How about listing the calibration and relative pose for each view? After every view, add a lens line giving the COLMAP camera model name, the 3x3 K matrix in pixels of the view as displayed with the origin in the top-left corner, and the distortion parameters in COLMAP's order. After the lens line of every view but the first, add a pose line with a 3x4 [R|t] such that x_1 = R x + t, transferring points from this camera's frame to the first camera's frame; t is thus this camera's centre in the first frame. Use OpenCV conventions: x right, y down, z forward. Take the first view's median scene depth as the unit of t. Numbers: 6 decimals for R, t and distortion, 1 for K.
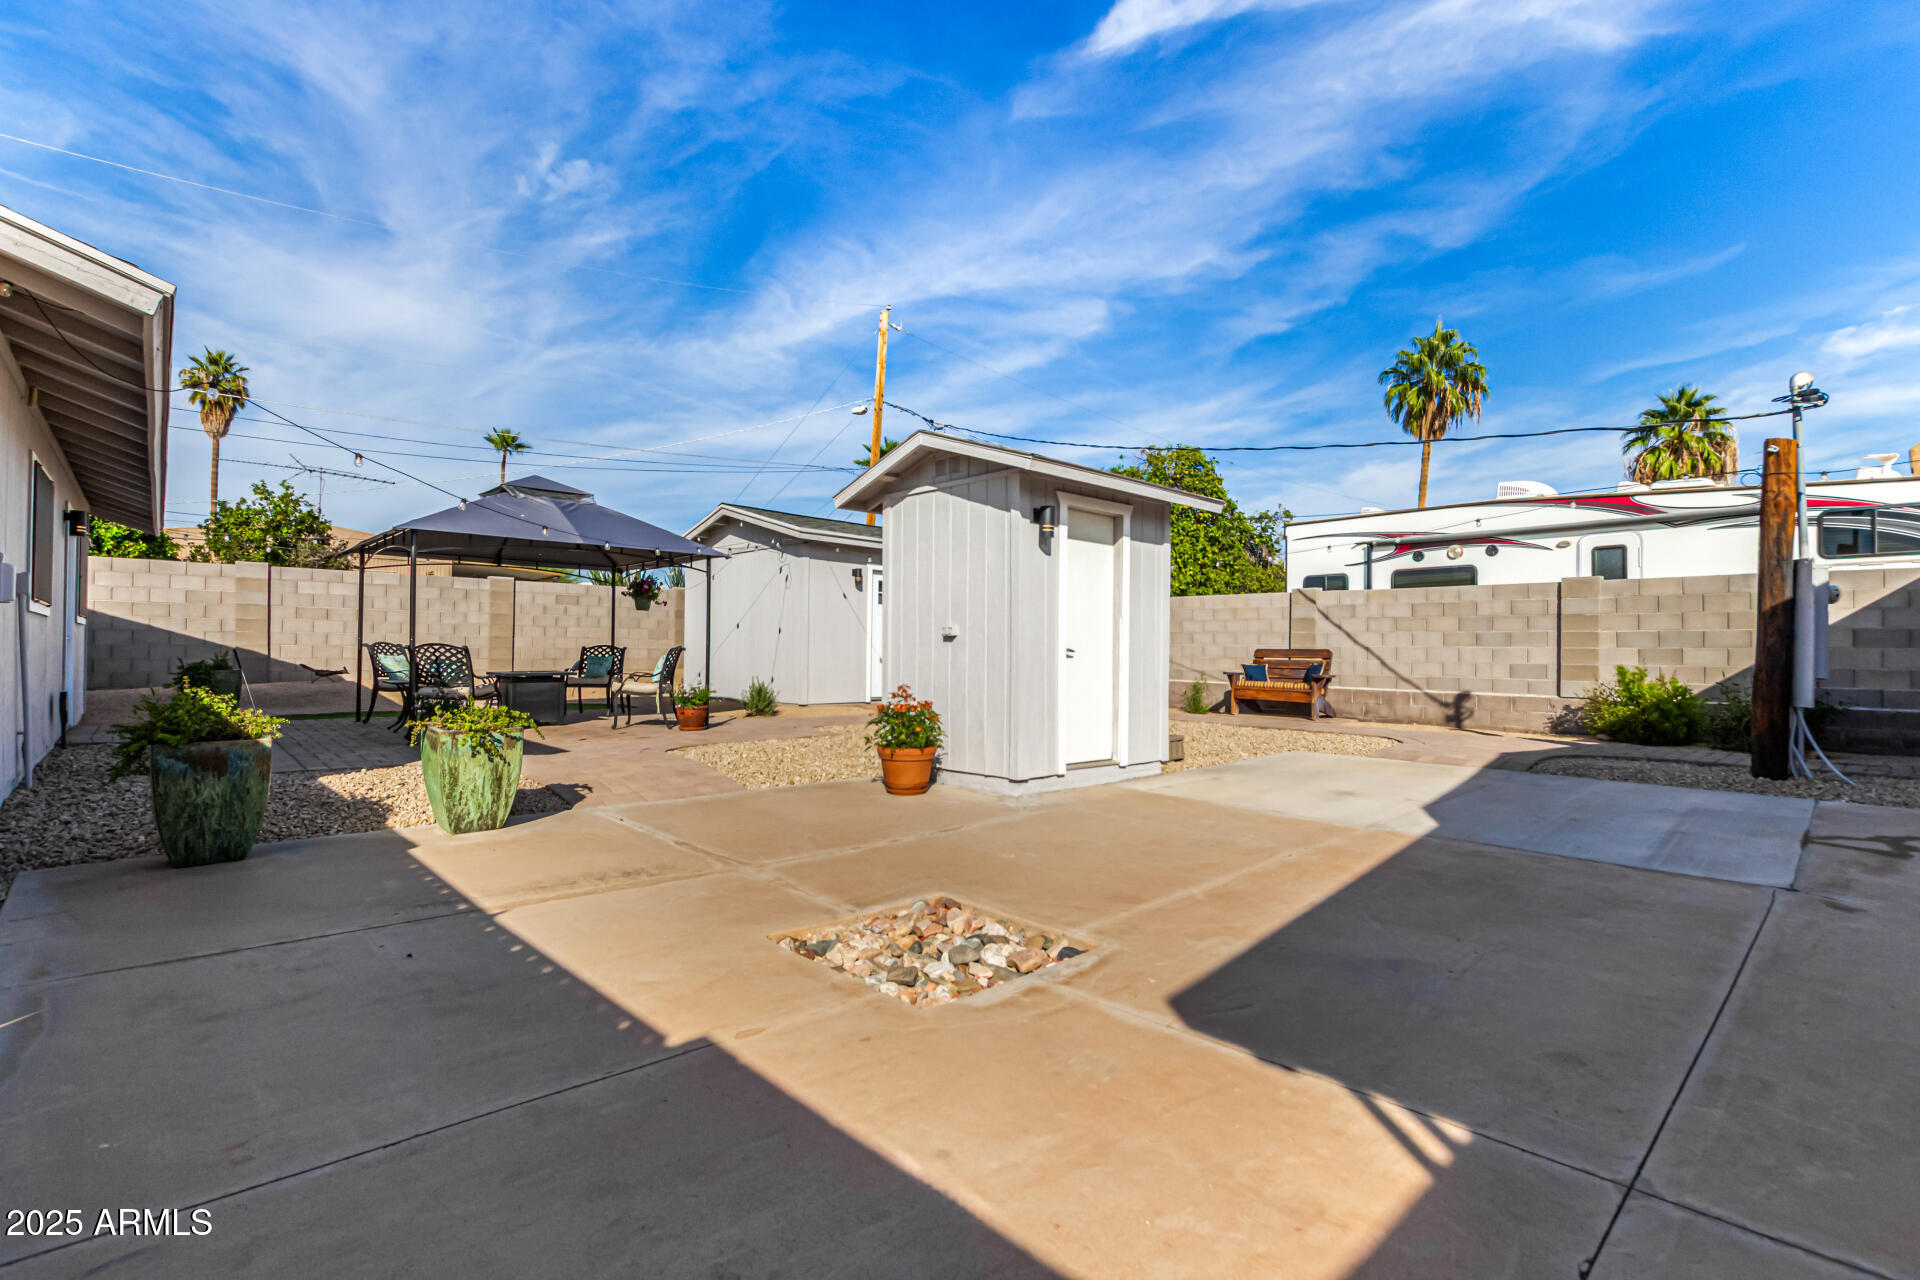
lens RADIAL K [[880.0, 0, 961.3], [0, 880.0, 649.4], [0, 0, 1]] dist [0.005077, 0.000113]
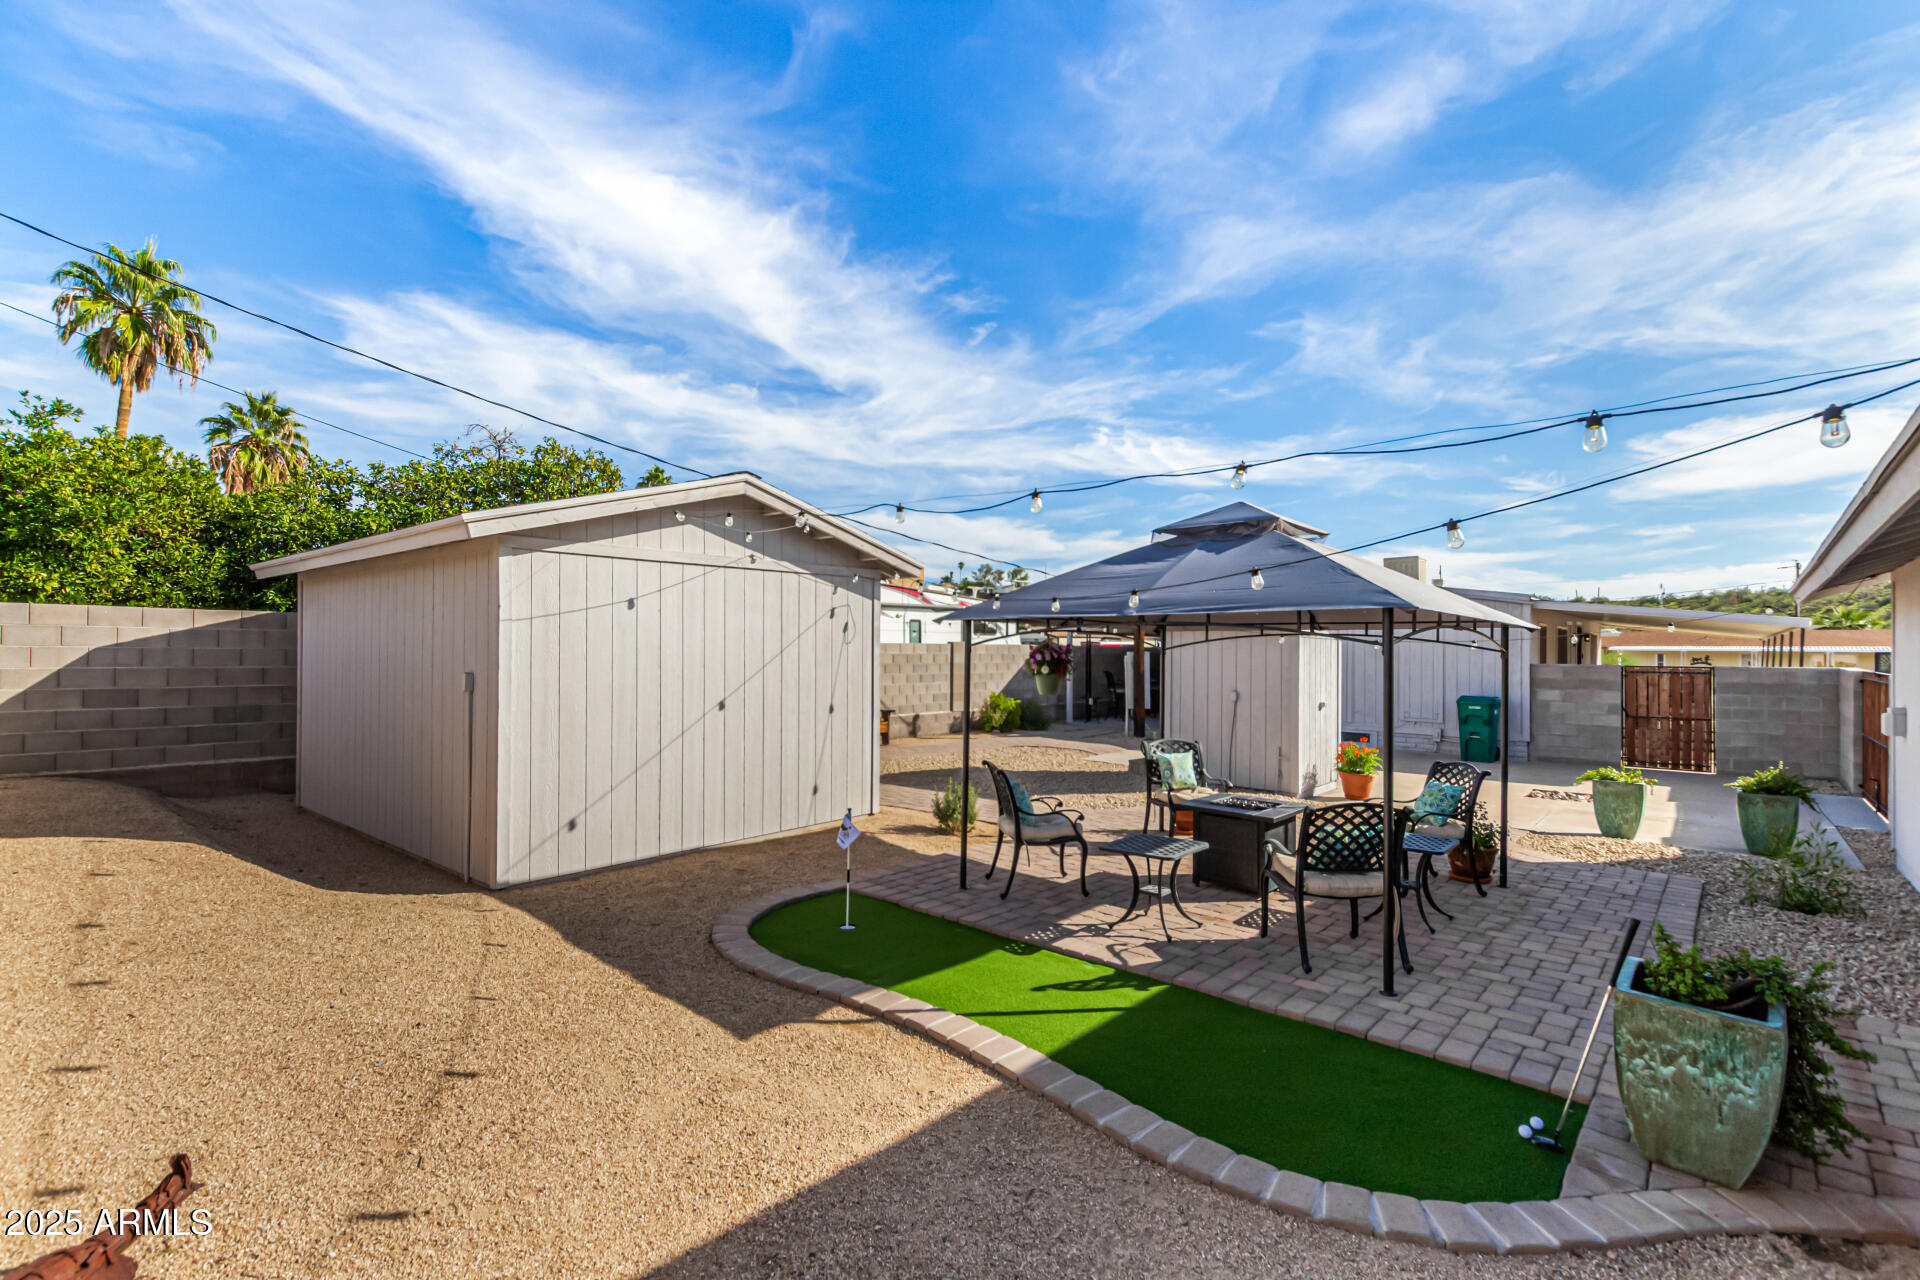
lens RADIAL K [[880.0, 0, 961.3], [0, 880.0, 649.4], [0, 0, 1]] dist [0.005077, 0.000113]
pose [[-0.097999, -0.012685, 0.995106, -0.916075], [-0.012221, 0.999859, 0.011542, -0.078594], [-0.995111, -0.011030, -0.098140, 1.048129]]
